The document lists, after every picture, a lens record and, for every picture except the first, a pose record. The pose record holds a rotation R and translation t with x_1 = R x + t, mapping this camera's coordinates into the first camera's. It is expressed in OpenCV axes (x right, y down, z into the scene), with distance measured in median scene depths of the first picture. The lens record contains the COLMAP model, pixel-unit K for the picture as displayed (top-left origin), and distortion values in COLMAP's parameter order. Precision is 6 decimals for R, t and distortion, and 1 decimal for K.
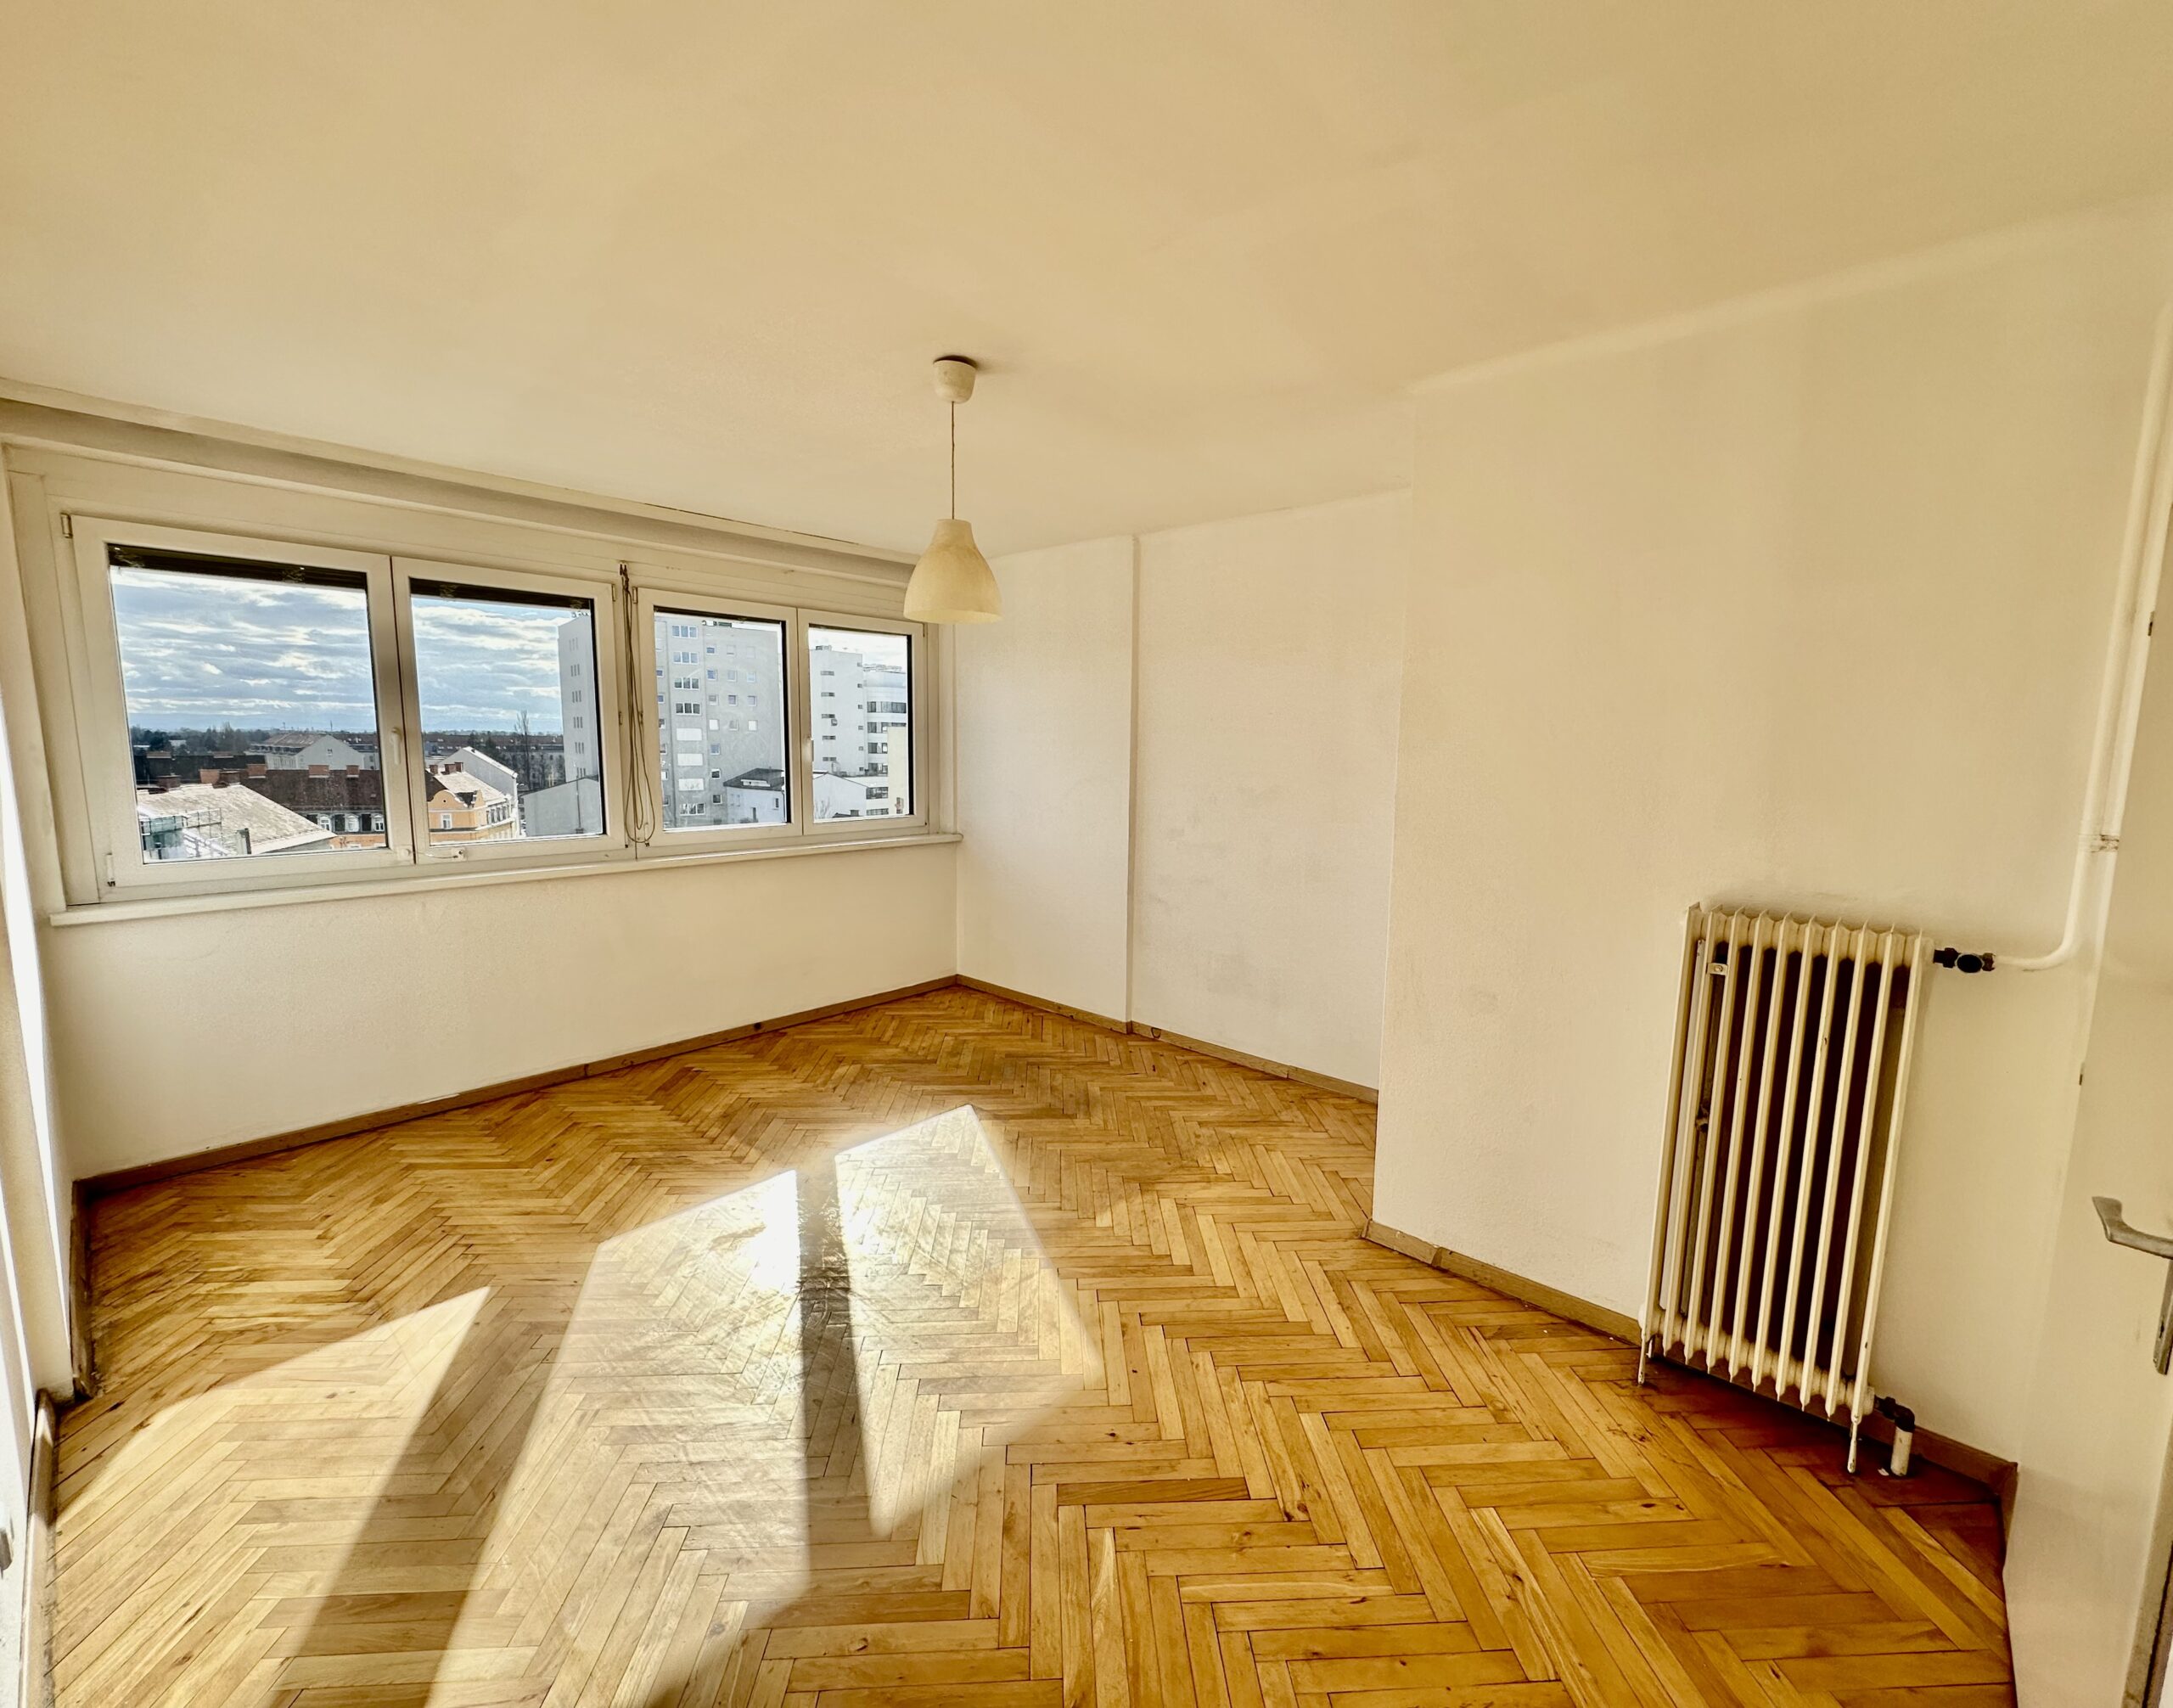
lens RADIAL K [[909.5, 0, 1102.7], [0, 909.5, 860.1], [0, 0, 1]] dist [0.001754, 0.000016]
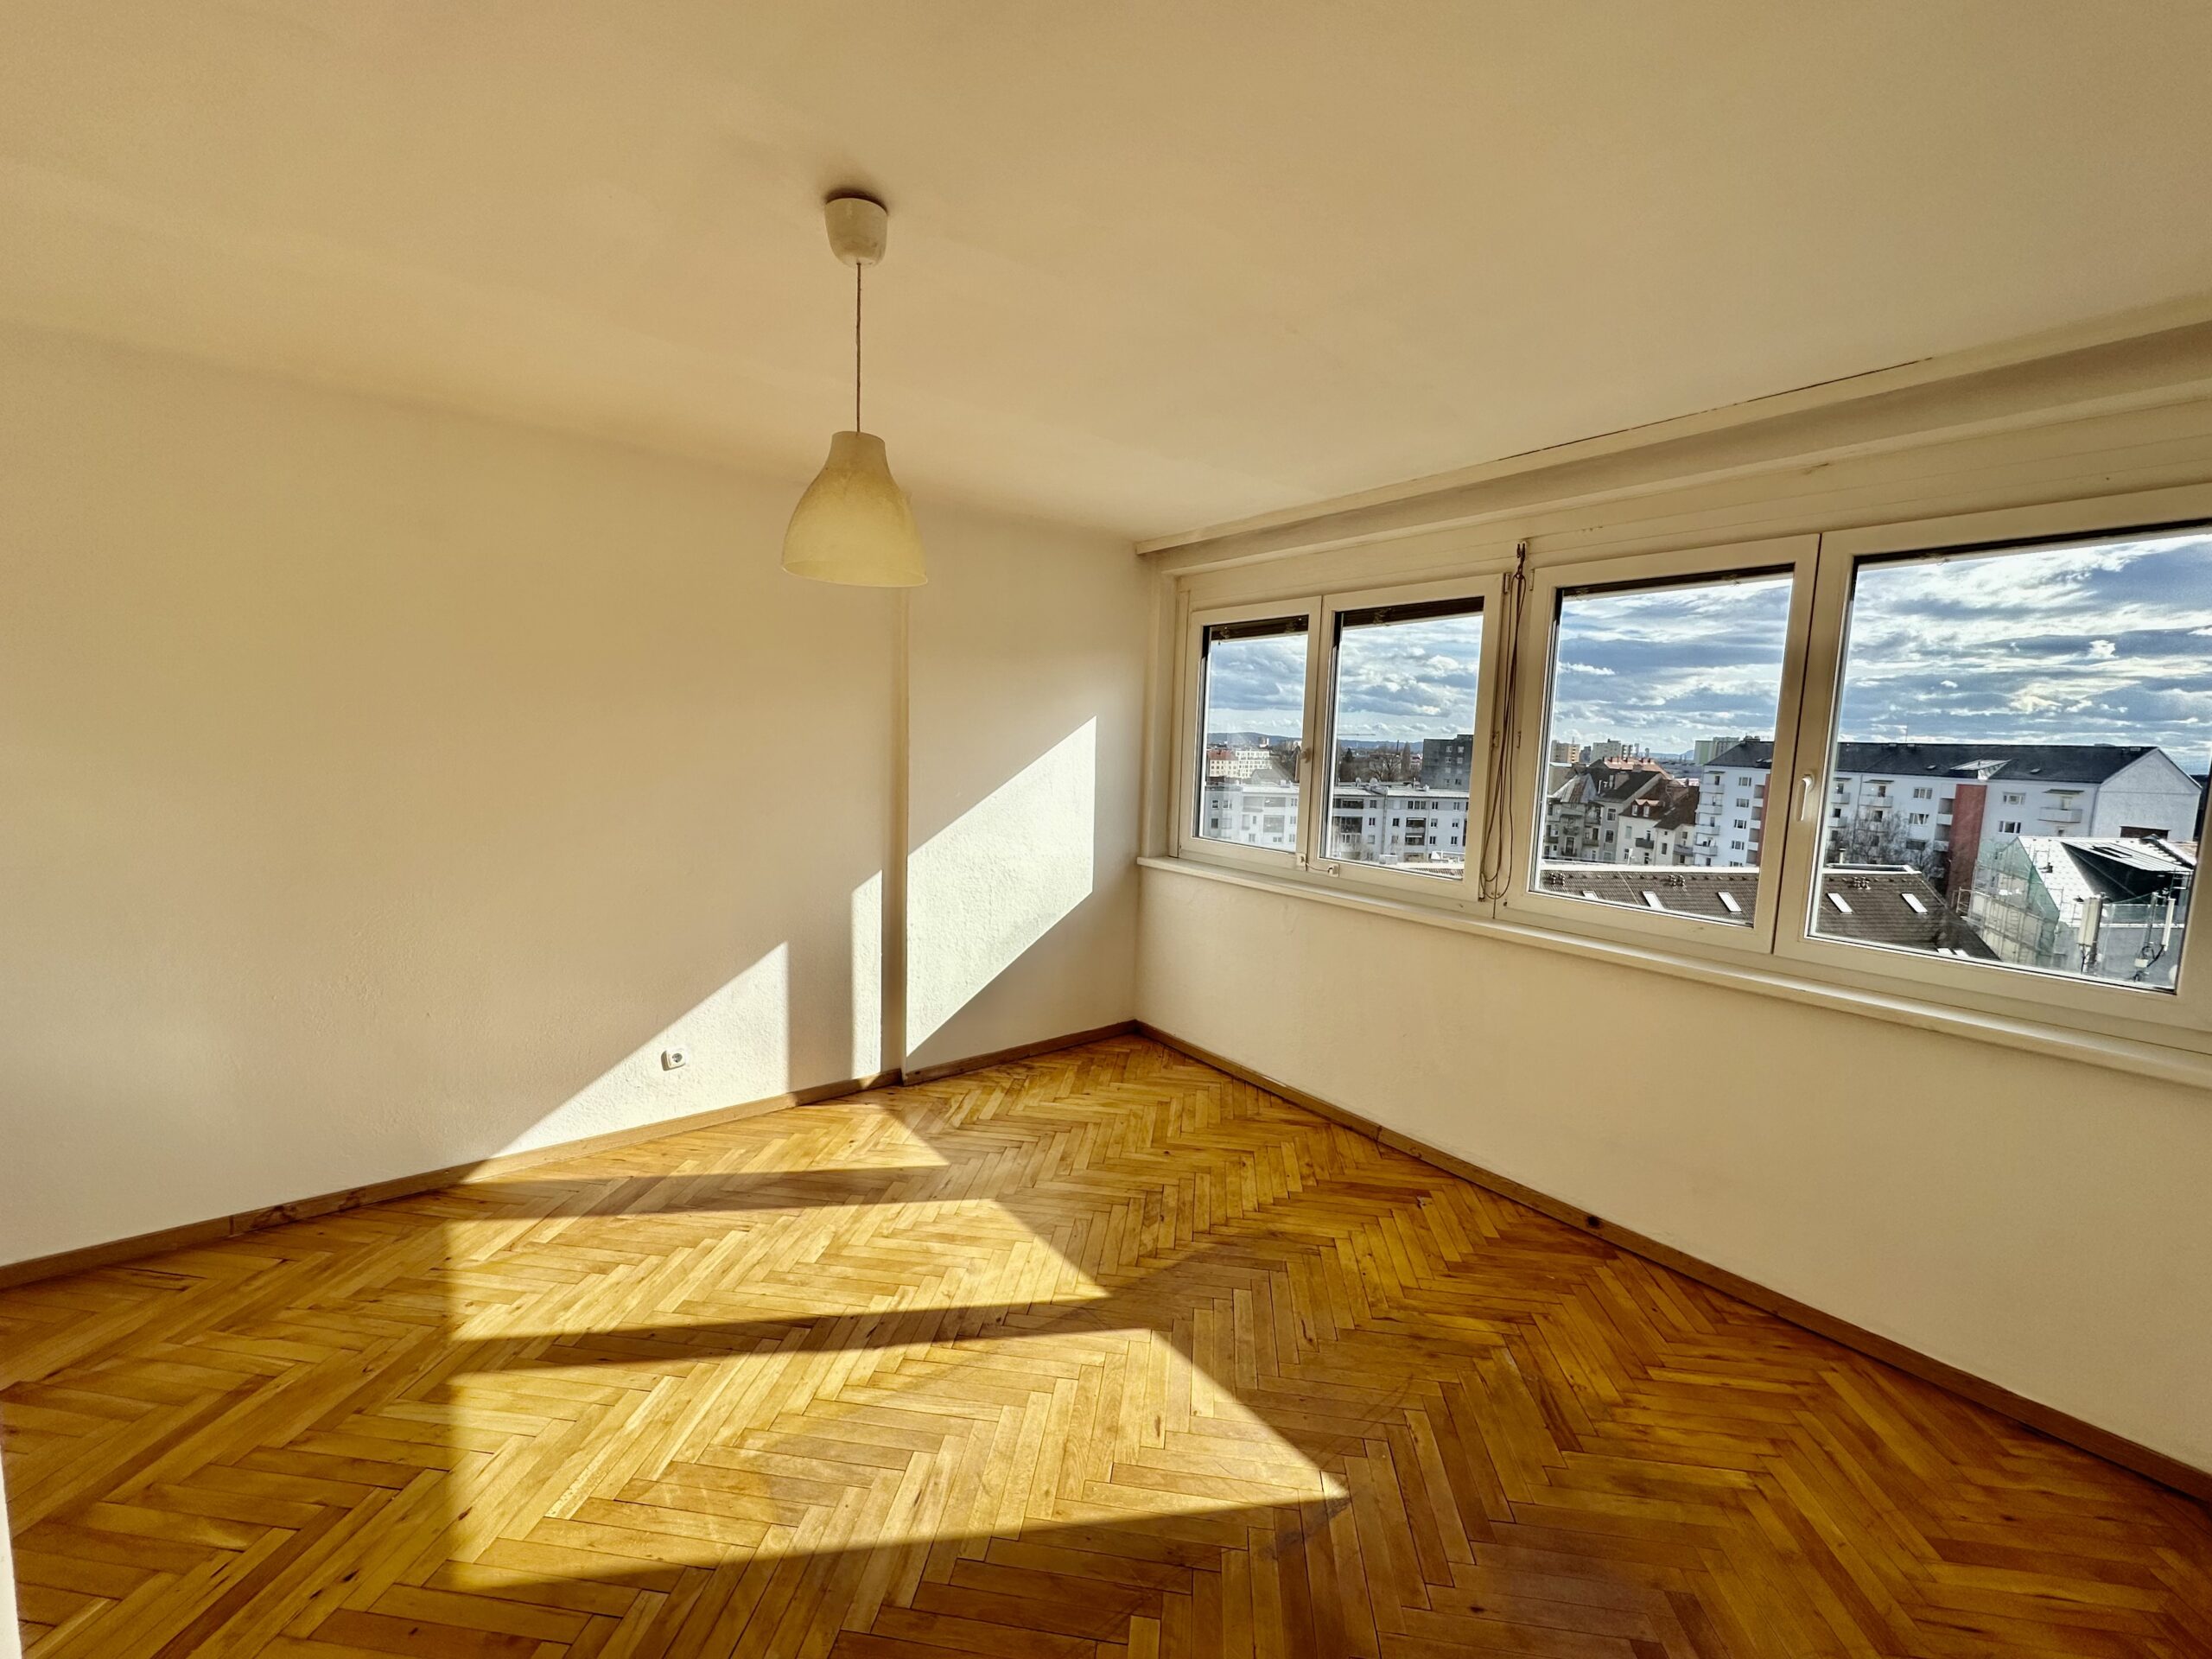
lens RADIAL K [[878.2, 0, 1099.3], [0, 878.2, 840.3], [0, 0, 1]] dist [-0.004259, 0.000996]
pose [[-0.182206, 0.098545, -0.978310, 0.299655], [-0.164900, 0.977811, 0.129206, -0.117368], [0.969334, 0.184866, -0.161913, 0.835988]]
